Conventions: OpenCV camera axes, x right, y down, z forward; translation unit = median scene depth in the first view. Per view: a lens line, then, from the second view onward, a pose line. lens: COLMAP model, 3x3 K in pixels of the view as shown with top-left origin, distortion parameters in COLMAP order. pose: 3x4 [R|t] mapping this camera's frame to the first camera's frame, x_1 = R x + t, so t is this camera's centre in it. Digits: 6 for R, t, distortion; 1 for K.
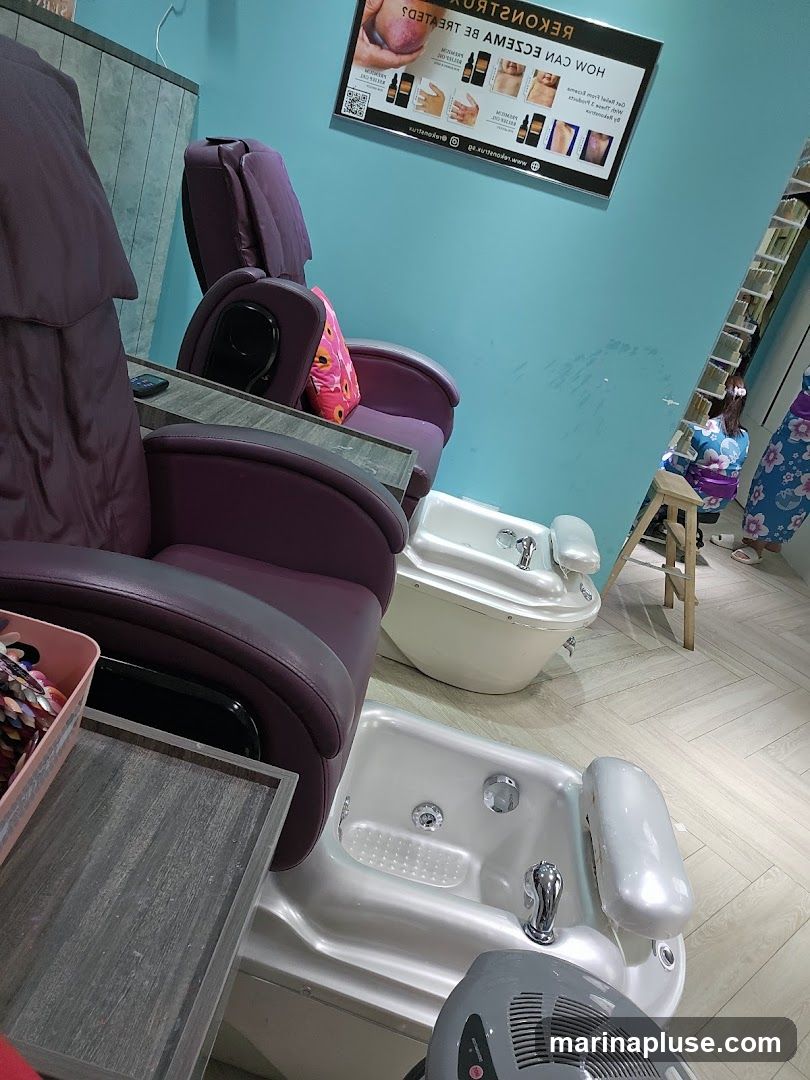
lens RADIAL K [[812.7, 0, 405.0], [0, 812.7, 540.0], [0, 0, 1]] dist [0.005612, 0.000640]
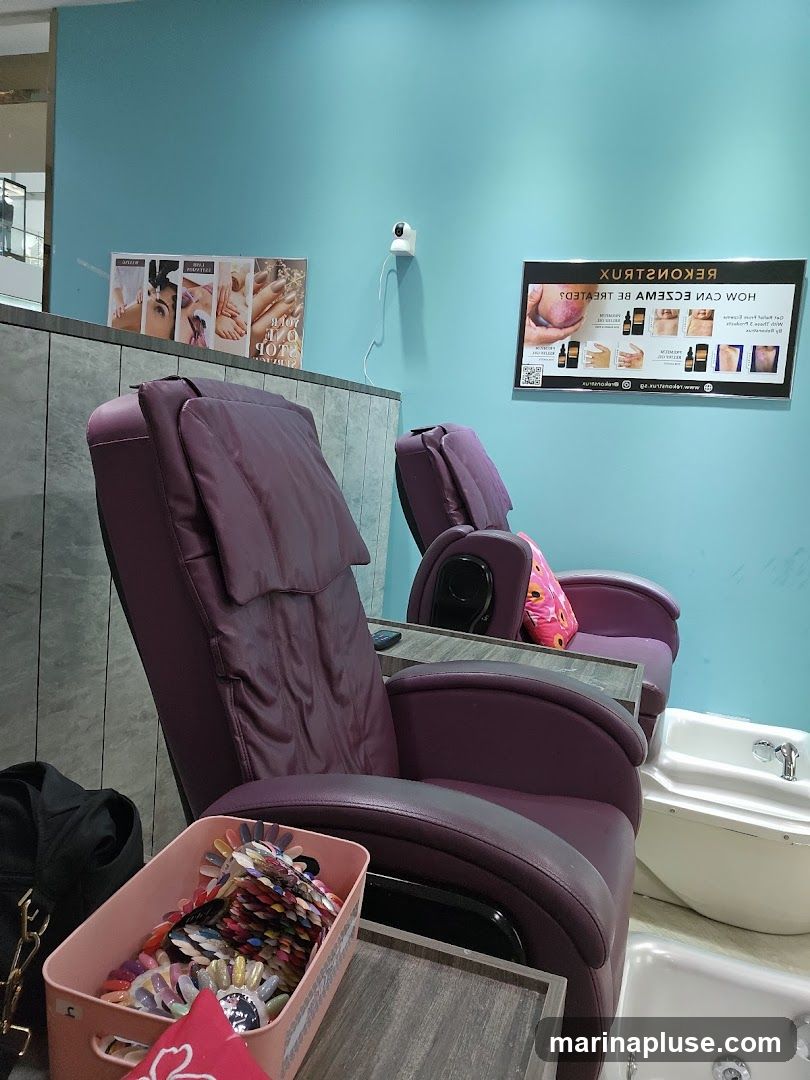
lens RADIAL K [[1109.9, 0, 403.4], [0, 1109.9, 621.8], [0, 0, 1]] dist [0.164493, -0.620604]
pose [[0.953395, -0.182349, -0.240388, 0.083316], [0.103240, 0.945777, -0.307974, 0.261447], [0.283513, 0.268803, 0.920525, -0.412877]]
